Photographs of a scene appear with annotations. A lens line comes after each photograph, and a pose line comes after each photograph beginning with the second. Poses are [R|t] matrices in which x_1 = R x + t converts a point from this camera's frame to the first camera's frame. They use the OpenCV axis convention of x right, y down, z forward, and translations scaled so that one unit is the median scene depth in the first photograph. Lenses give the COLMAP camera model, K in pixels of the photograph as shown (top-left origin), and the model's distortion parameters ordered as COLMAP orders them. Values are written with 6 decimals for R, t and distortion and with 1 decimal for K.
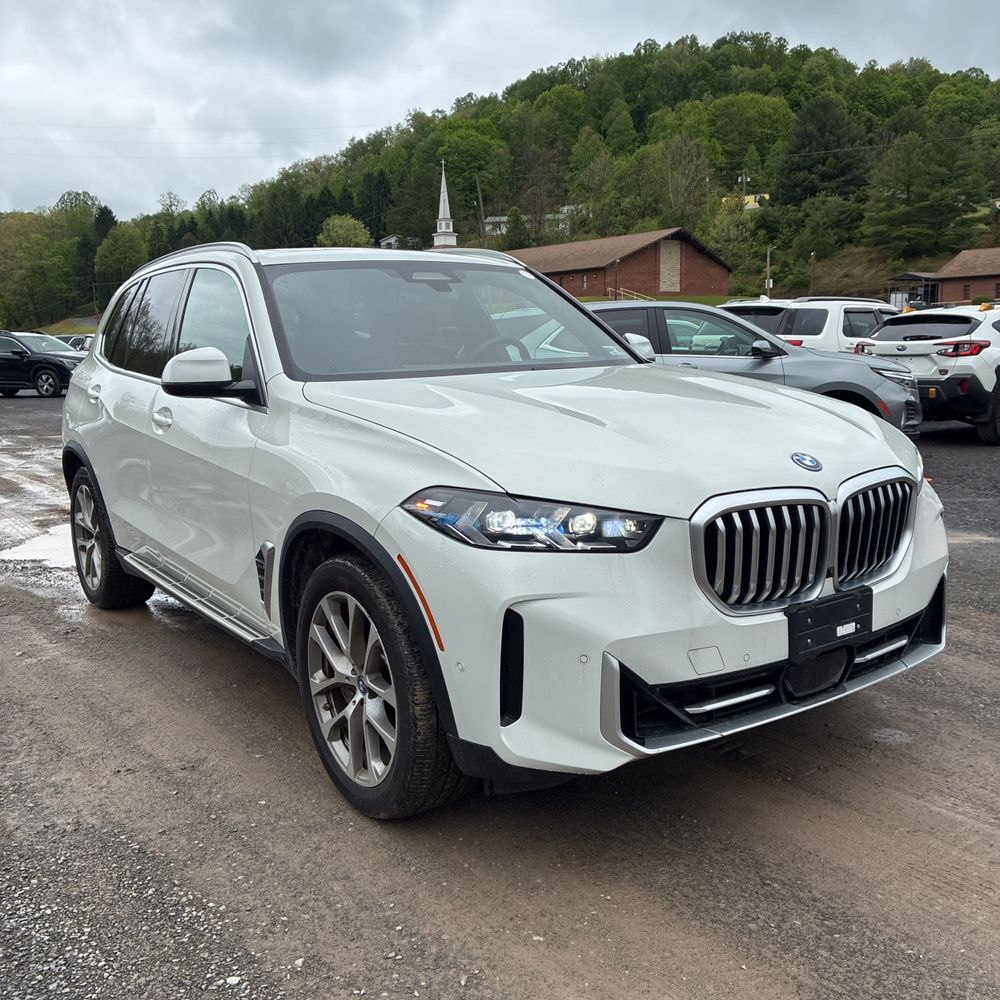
lens RADIAL K [[1029.0, 0, 500.0], [0, 1029.0, 500.0], [0, 0, 1]] dist [0.039580, -0.022732]
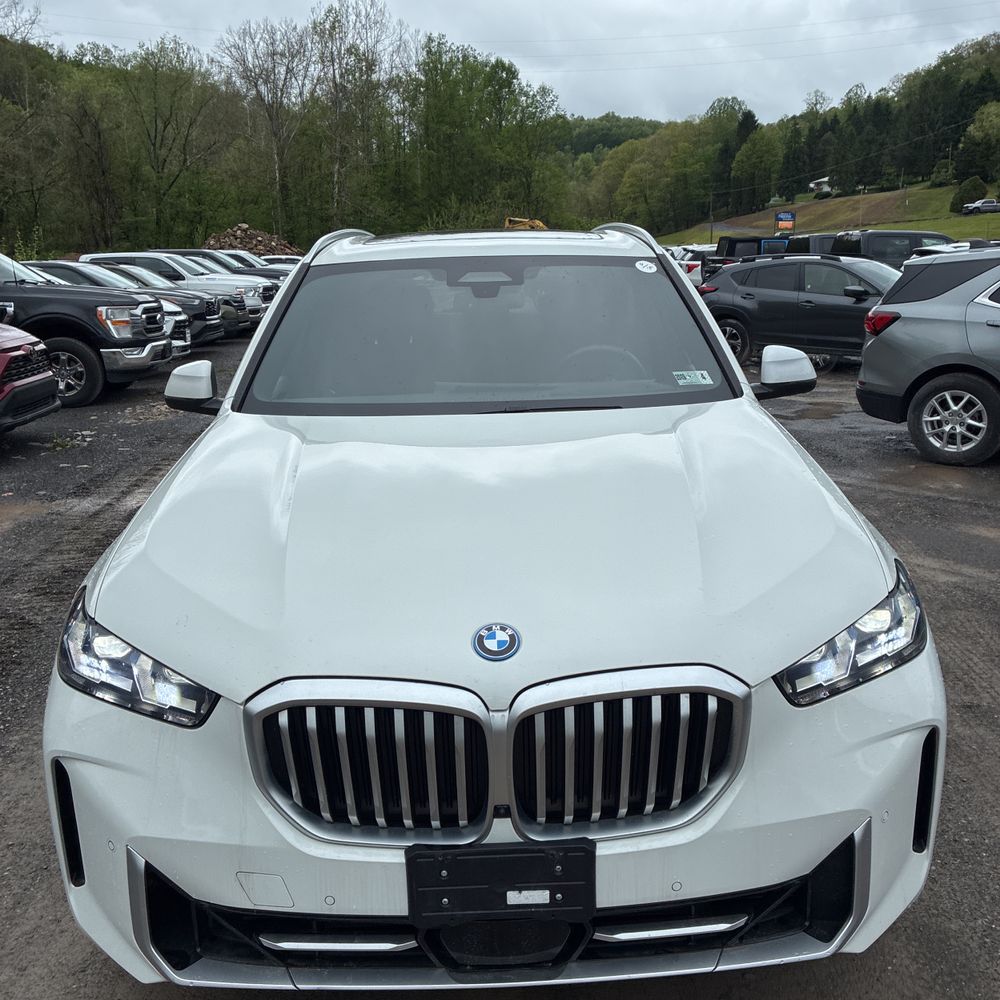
lens RADIAL K [[1011.4, 0, 500.0], [0, 1011.4, 500.0], [0, 0, 1]] dist [0.029693, 0.003802]
pose [[0.834199, 0.140159, -0.533354, 0.681717], [-0.089371, 0.988737, 0.120047, -0.222904], [0.544173, -0.052476, 0.837330, 0.481428]]
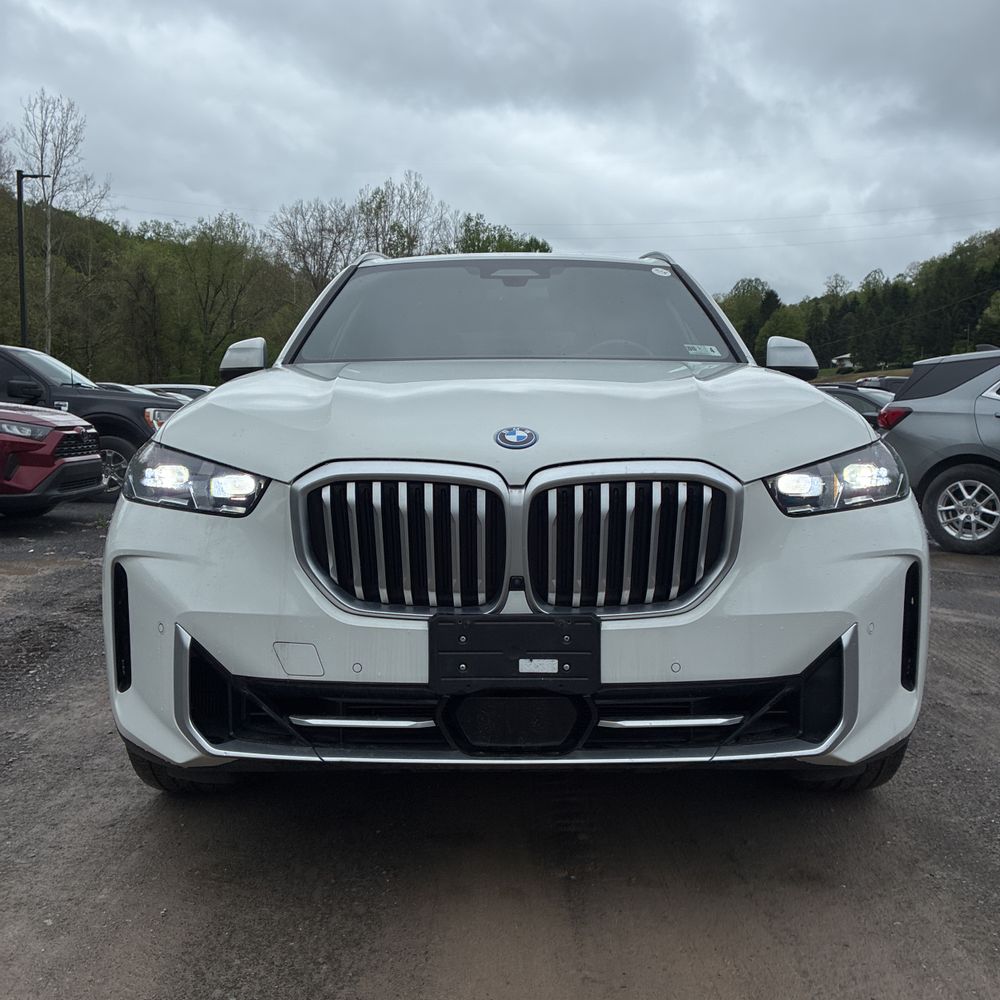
lens RADIAL K [[1011.4, 0, 500.0], [0, 1011.4, 500.0], [0, 0, 1]] dist [0.029693, 0.003802]
pose [[0.817406, 0.076103, -0.571013, 0.765284], [-0.116611, 0.992573, -0.034641, 0.038747], [0.564136, 0.094903, 0.820210, 0.410310]]
